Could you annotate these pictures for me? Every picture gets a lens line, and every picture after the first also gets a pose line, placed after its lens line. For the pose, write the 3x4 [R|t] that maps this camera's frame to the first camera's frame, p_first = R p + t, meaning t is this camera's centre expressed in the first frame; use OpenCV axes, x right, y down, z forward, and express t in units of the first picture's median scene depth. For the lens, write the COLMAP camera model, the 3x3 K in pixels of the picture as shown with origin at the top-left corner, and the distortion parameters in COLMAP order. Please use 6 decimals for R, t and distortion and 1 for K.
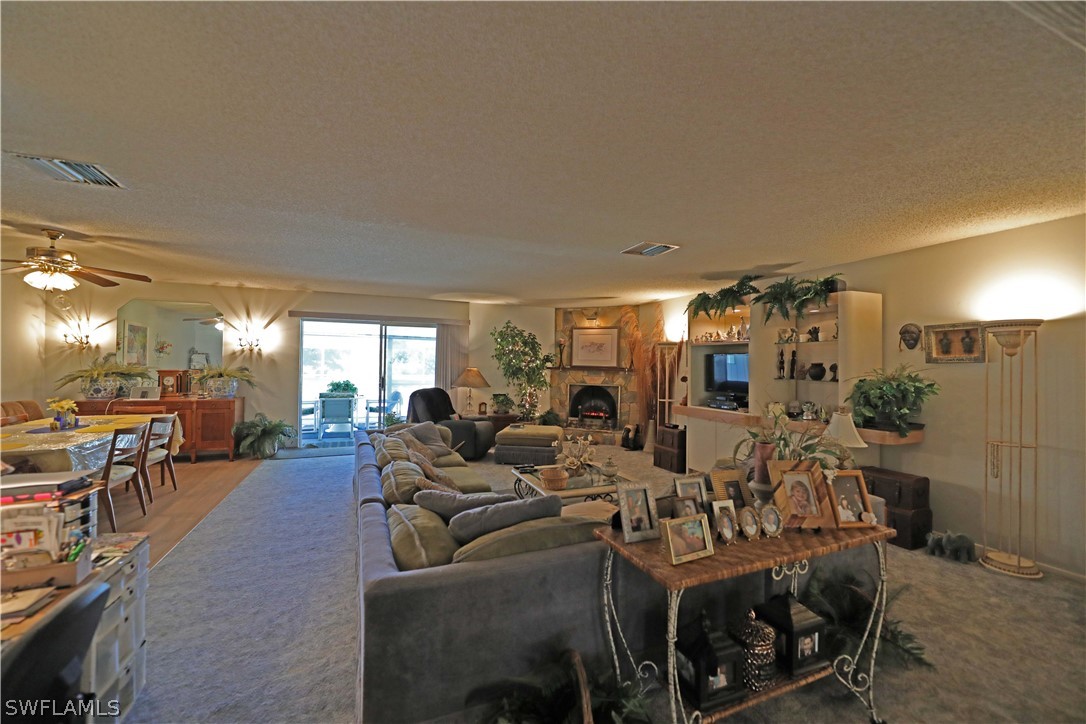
lens RADIAL K [[437.8, 0, 544.4], [0, 437.8, 361.6], [0, 0, 1]] dist [0.002299, -0.001365]
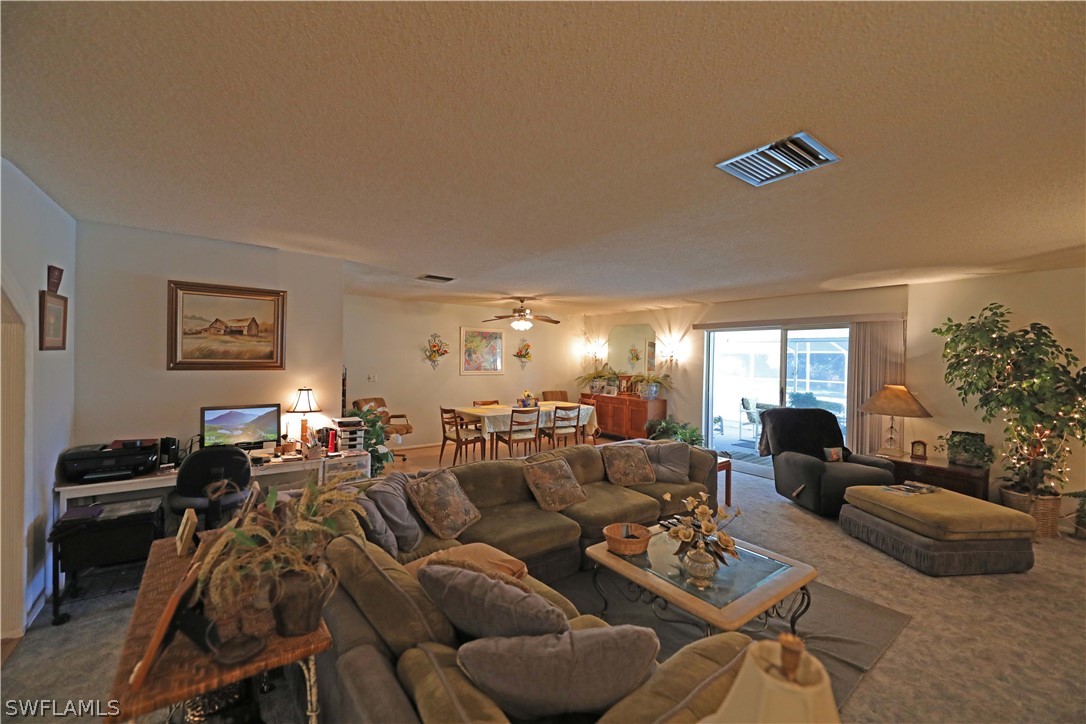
lens RADIAL K [[437.8, 0, 544.3], [0, 437.8, 363.2], [0, 0, 1]] dist [0.002299, -0.001365]
pose [[0.254204, 0.001309, -0.967150, 0.407474], [-0.007764, 0.999970, -0.000687, -0.016482], [0.967120, 0.007684, 0.254206, 0.392473]]
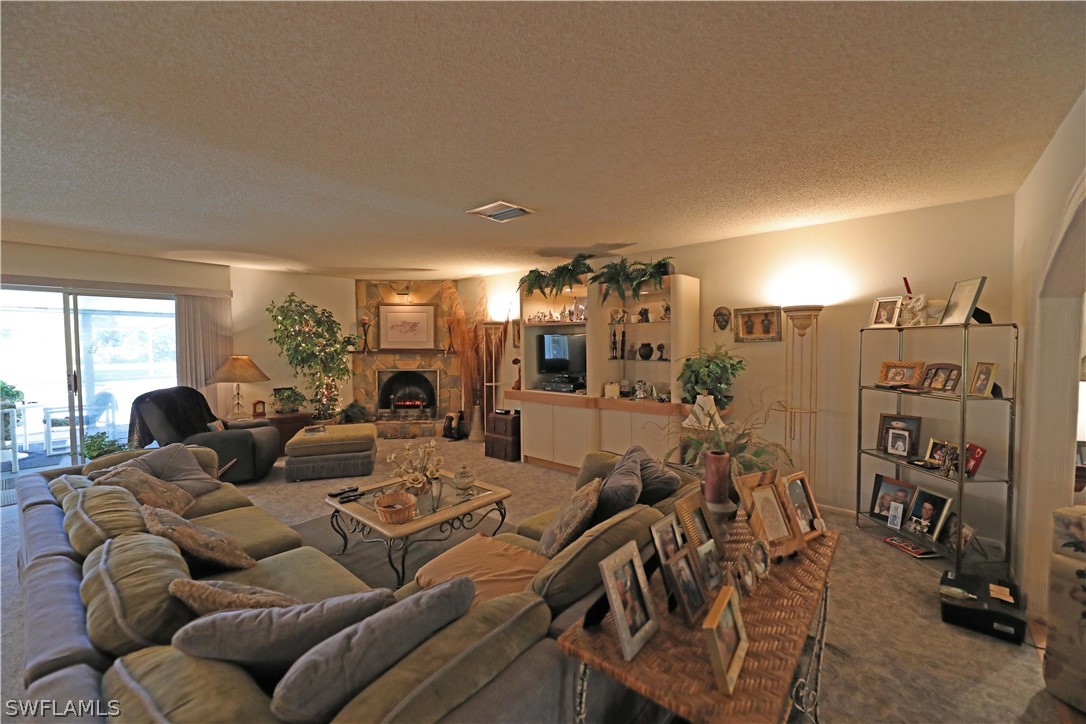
lens RADIAL K [[437.8, 0, 543.5], [0, 437.8, 359.5], [0, 0, 1]] dist [0.002299, -0.001365]
pose [[0.893473, -0.037431, 0.447554, -0.045978], [0.015952, 0.998537, 0.051666, -0.011351], [-0.448833, -0.039023, 0.892763, 0.131329]]
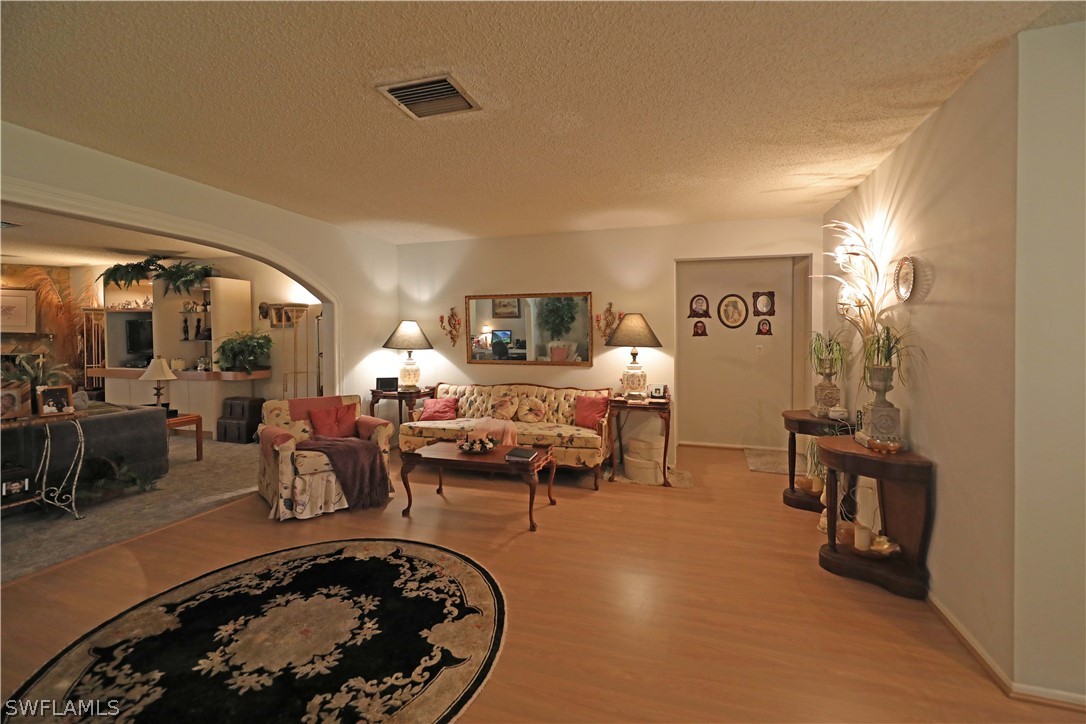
lens RADIAL K [[437.8, 0, 548.9], [0, 437.8, 342.3], [0, 0, 1]] dist [0.002299, -0.001365]
pose [[0.631602, -0.021016, 0.775008, 0.170637], [0.000174, 0.999636, 0.026965, 0.008449], [-0.775293, -0.016896, 0.631376, -0.485764]]
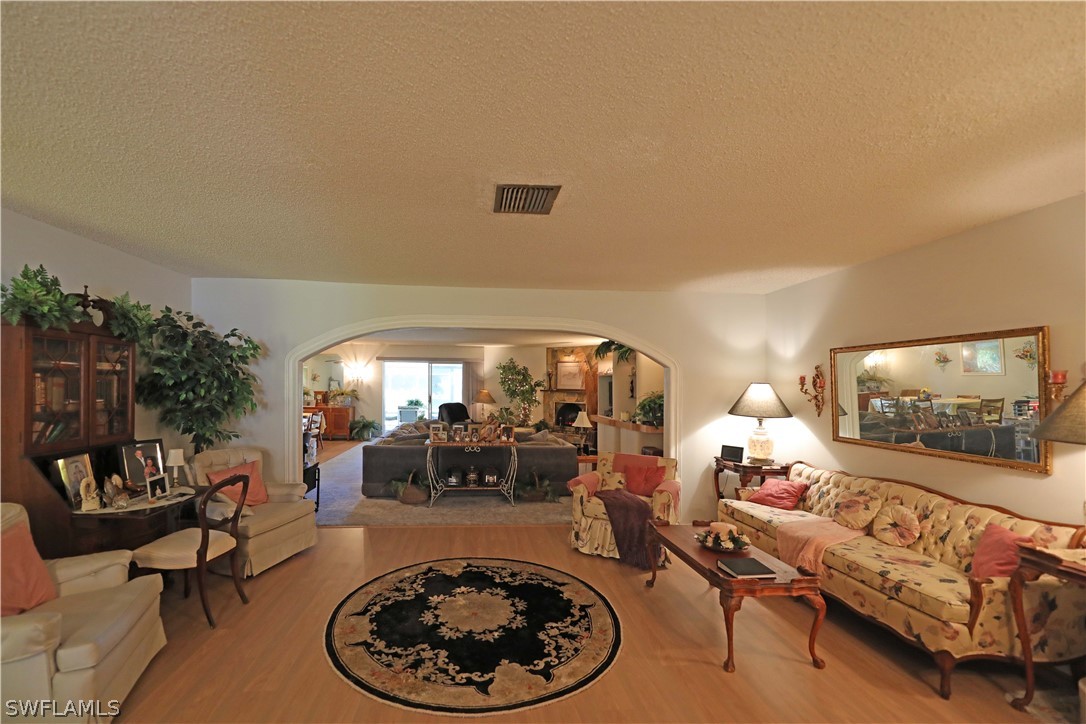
lens RADIAL K [[459.9, 0, 511.1], [0, 459.9, 391.7], [0, 0, 1]] dist [-0.000466, -0.000665]
pose [[0.952857, 0.003226, -0.303403, 0.493549], [0.002118, 0.999848, 0.017282, -0.009976], [0.303413, -0.017110, 0.952706, -0.590889]]
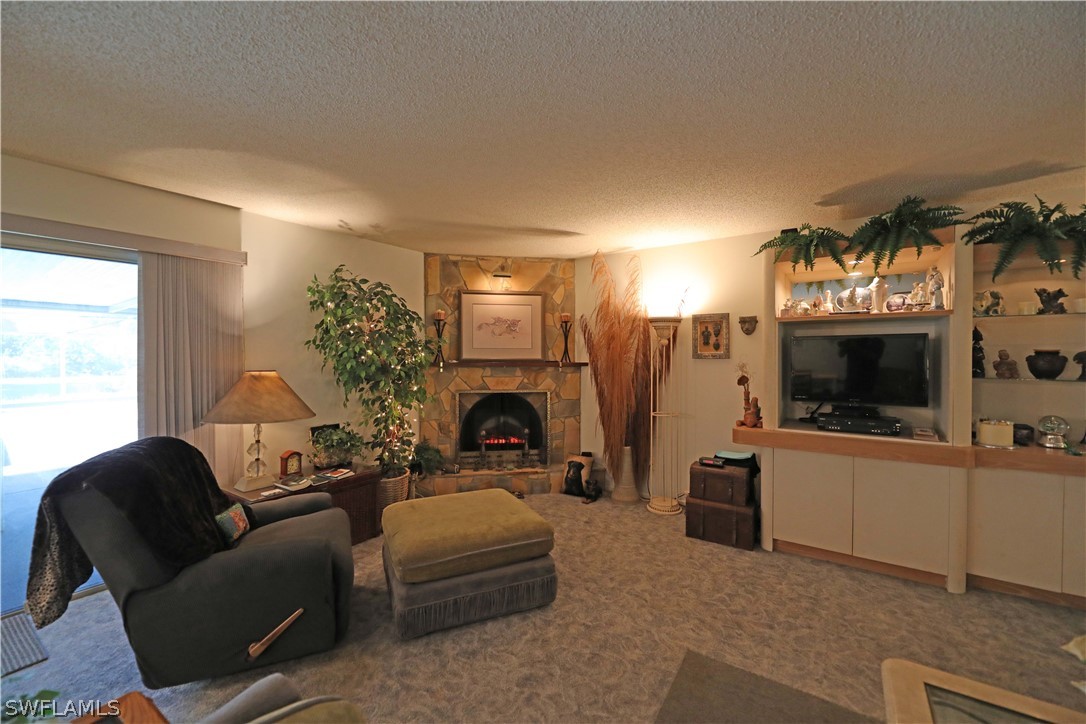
lens RADIAL K [[437.8, 0, 544.4], [0, 437.8, 362.4], [0, 0, 1]] dist [0.002299, -0.001365]
pose [[0.840609, -0.026653, 0.540987, -0.199886], [0.010570, 0.999406, 0.032815, -0.004899], [-0.541540, -0.021866, 0.840391, 0.636781]]
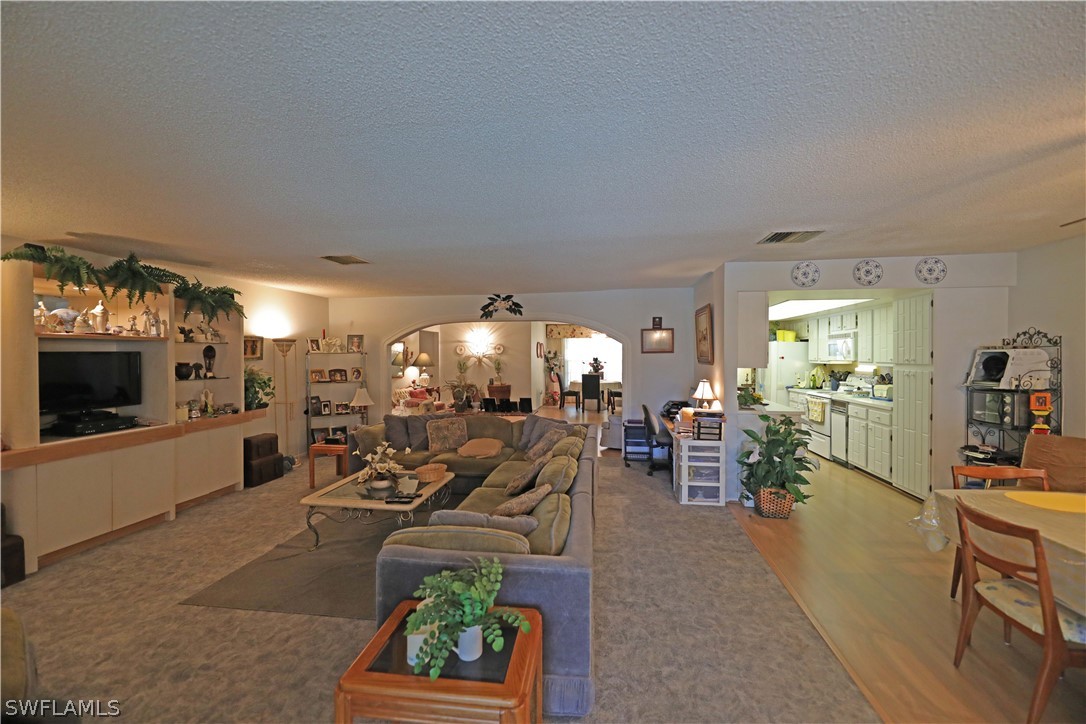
lens RADIAL K [[437.8, 0, 534.9], [0, 437.8, 361.2], [0, 0, 1]] dist [0.002299, -0.001365]
pose [[-0.842344, -0.016991, 0.538672, -0.454665], [-0.010290, 0.999828, 0.015445, -0.017836], [-0.538841, 0.007467, -0.842374, 1.037950]]
